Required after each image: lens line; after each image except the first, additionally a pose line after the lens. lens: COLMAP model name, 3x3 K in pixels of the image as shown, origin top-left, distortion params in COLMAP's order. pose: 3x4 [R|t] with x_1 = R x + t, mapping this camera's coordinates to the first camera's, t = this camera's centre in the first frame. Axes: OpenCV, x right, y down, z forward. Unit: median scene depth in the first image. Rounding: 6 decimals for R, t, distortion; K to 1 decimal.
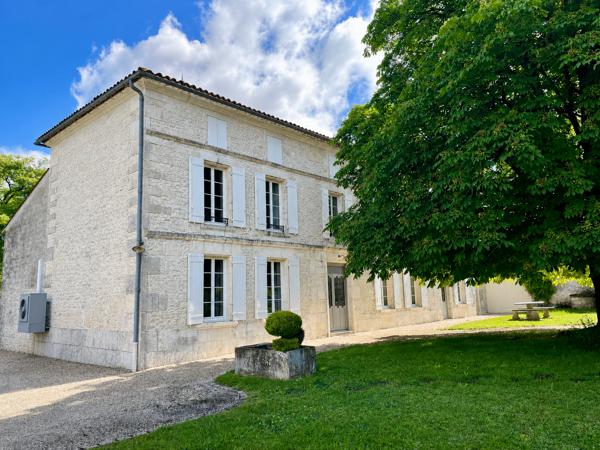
lens RADIAL K [[423.3, 0, 299.3], [0, 423.3, 207.1], [0, 0, 1]] dist [0.132538, -0.001396]
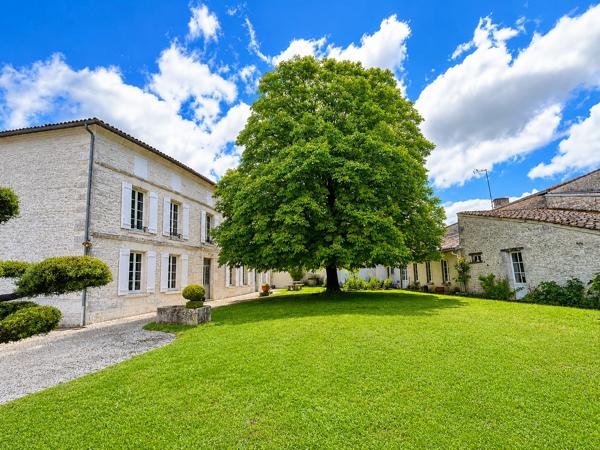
lens RADIAL K [[443.9, 0, 300.0], [0, 443.9, 225.0], [0, 0, 1]] dist [0.008879, 0.000787]
pose [[0.829157, 0.077217, 0.553657, -0.584893], [-0.119096, 0.992077, 0.039996, -0.106758], [-0.546182, -0.099101, 0.831784, -0.599498]]
